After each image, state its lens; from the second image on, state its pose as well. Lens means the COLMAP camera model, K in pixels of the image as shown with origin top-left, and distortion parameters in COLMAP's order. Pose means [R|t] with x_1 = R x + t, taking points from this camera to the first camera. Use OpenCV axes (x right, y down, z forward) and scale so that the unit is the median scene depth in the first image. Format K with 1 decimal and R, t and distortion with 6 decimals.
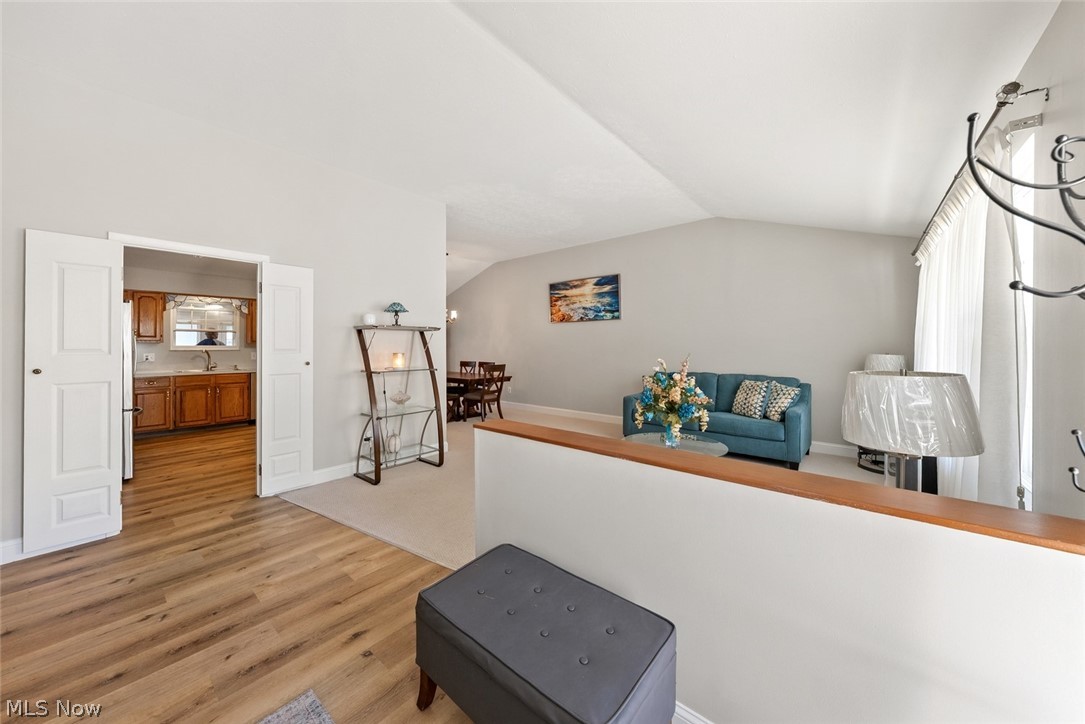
lens RADIAL K [[379.2, 0, 545.7], [0, 379.2, 344.3], [0, 0, 1]] dist [-0.000302, -0.000023]
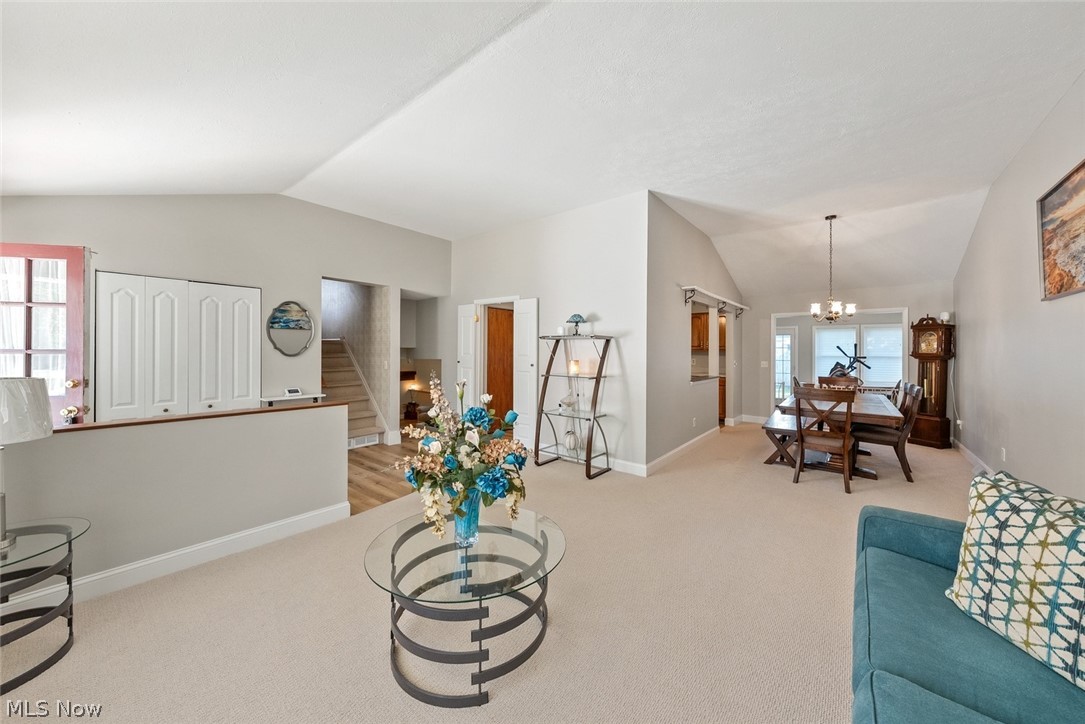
lens RADIAL K [[379.2, 0, 545.7], [0, 379.2, 344.3], [0, 0, 1]] dist [-0.000302, -0.000023]
pose [[0.022351, -0.009329, -0.999707, 0.692426], [-0.002700, 0.999952, -0.009391, -0.012036], [0.999747, 0.002909, 0.022324, 0.871748]]
